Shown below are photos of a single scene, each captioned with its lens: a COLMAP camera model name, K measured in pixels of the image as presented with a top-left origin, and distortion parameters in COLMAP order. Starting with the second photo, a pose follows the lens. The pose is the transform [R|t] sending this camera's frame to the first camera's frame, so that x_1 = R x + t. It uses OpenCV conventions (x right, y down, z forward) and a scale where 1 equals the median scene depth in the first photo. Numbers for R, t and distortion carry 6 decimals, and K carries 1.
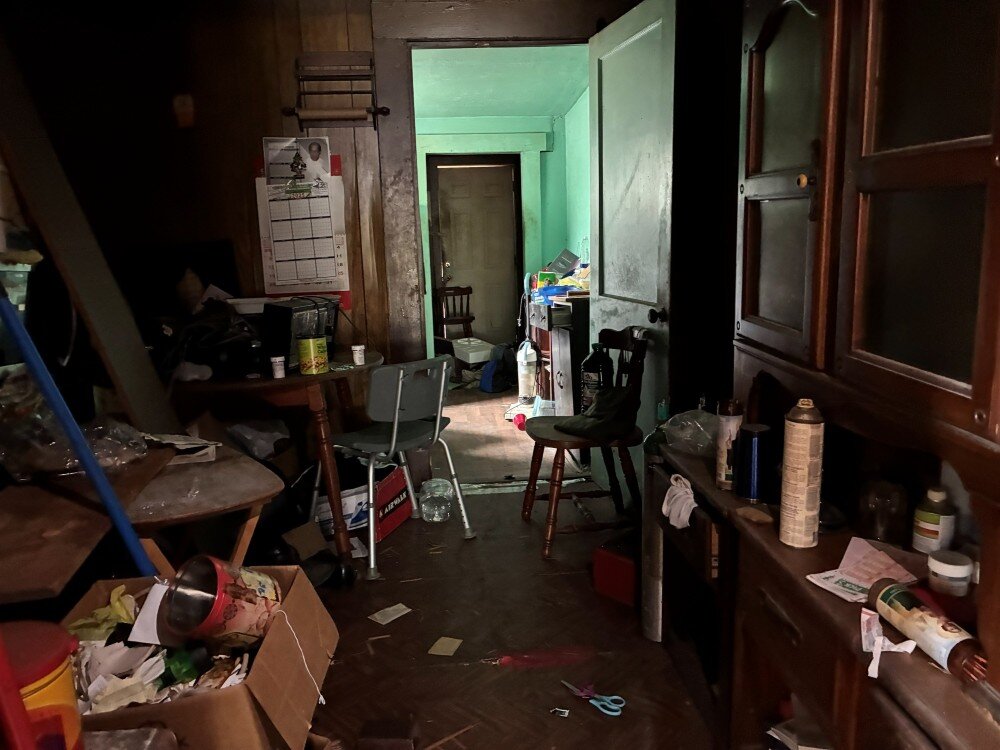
lens RADIAL K [[740.7, 0, 500.0], [0, 740.7, 375.0], [0, 0, 1]] dist [0.003403, 0.001192]
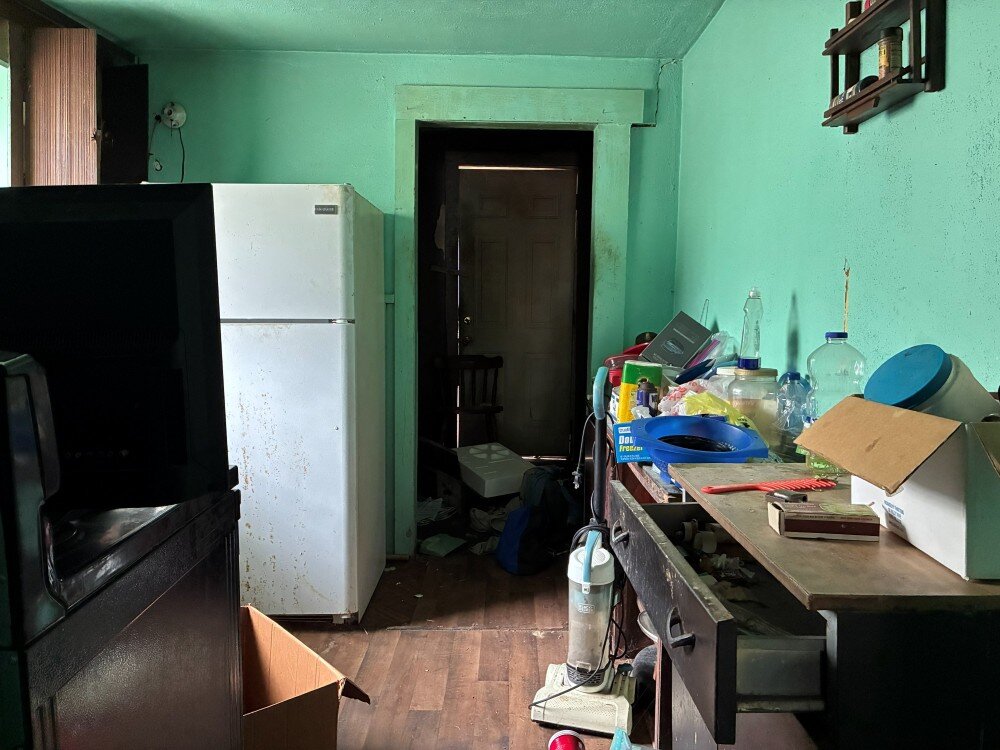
lens RADIAL K [[759.1, 0, 500.0], [0, 759.1, 375.0], [0, 0, 1]] dist [0.093785, 0.000511]
pose [[0.996193, 0.050780, -0.070862, 0.010071], [-0.054831, 0.996898, -0.056457, -0.104581], [0.067775, 0.060127, 0.995887, 0.552366]]
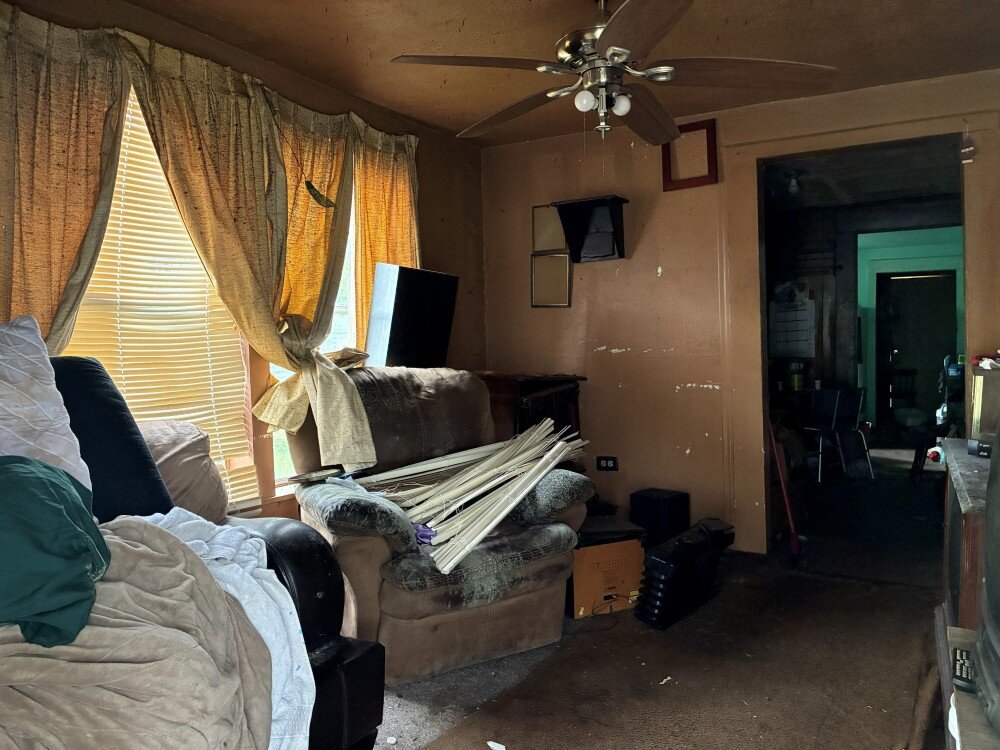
lens RADIAL K [[740.7, 0, 500.0], [0, 740.7, 375.0], [0, 0, 1]] dist [0.003403, 0.001192]
pose [[0.827579, 0.036348, -0.560171, 0.126237], [-0.105785, 0.990121, -0.092037, 0.122595], [0.551292, 0.135425, 0.823248, -0.648629]]
